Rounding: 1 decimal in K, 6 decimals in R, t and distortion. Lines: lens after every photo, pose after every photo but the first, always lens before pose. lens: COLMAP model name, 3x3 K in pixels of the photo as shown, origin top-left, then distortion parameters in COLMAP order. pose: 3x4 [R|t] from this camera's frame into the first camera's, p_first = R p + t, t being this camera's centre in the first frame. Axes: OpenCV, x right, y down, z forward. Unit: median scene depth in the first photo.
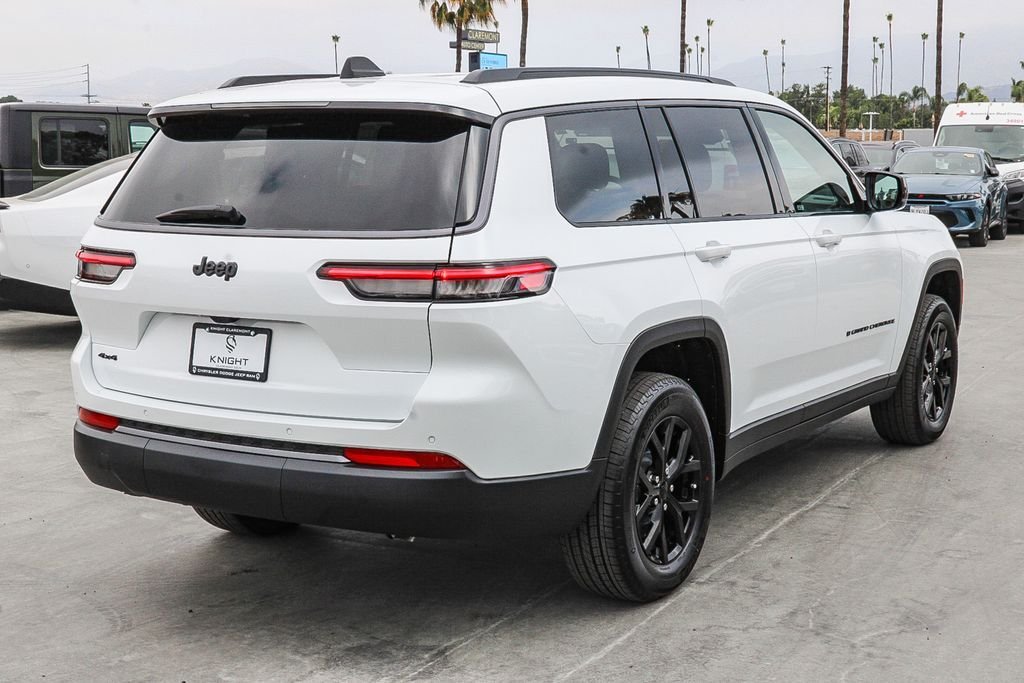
lens RADIAL K [[1539.5, 0, 512.0], [0, 1539.5, 341.5], [0, 0, 1]] dist [0.027181, 0.071837]
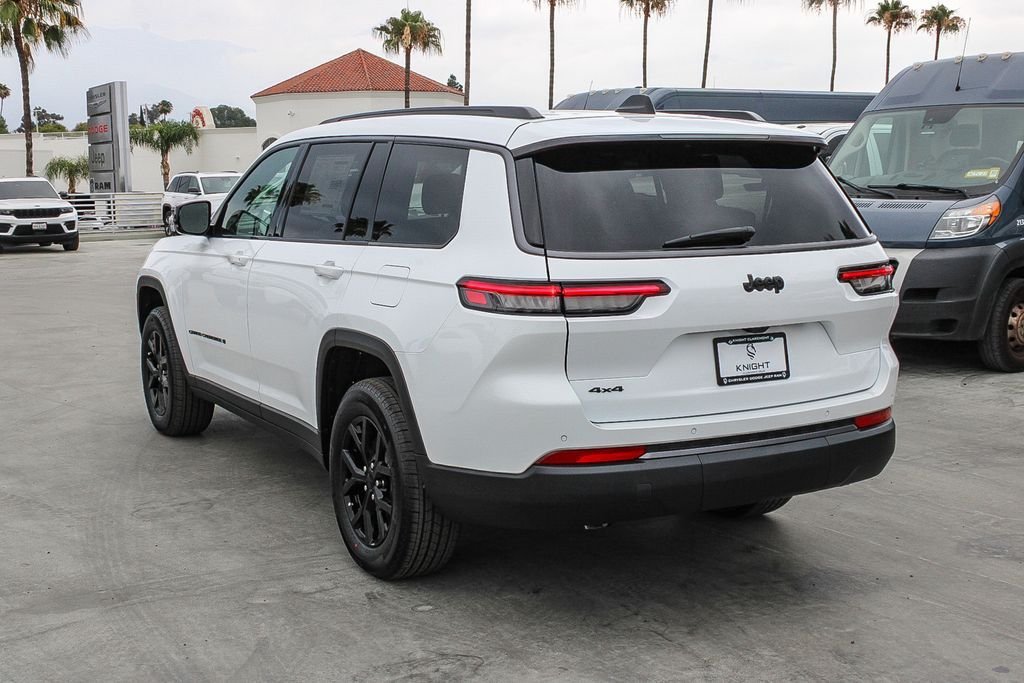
lens RADIAL K [[1263.4, 0, 512.0], [0, 1263.4, 341.5], [0, 0, 1]] dist [-0.004816, 0.028329]
pose [[0.481003, -0.119417, 0.868548, -1.066030], [0.120350, 0.990295, 0.069506, -0.090484], [-0.868419, 0.071097, 0.490707, 0.709751]]
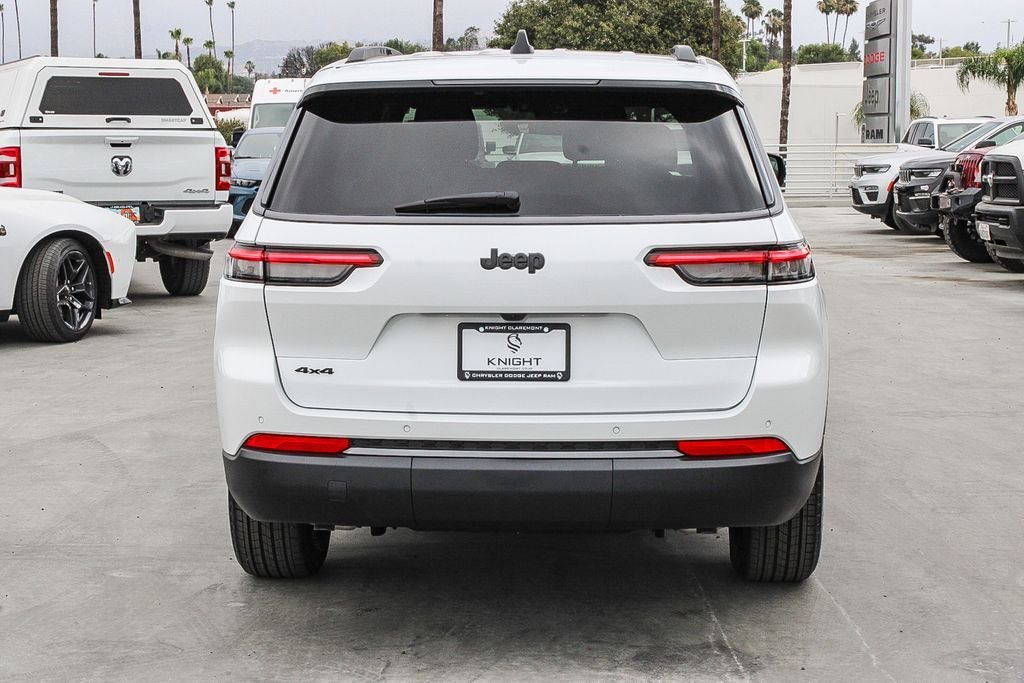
lens RADIAL K [[1811.2, 0, 550.8], [0, 1811.2, 339.1], [0, 0, 1]] dist [-0.044921, 0.148477]
pose [[0.862700, -0.059736, 0.502176, -0.709510], [0.063987, 0.997912, 0.008781, -0.008986], [-0.501652, 0.024557, 0.864721, 0.062209]]
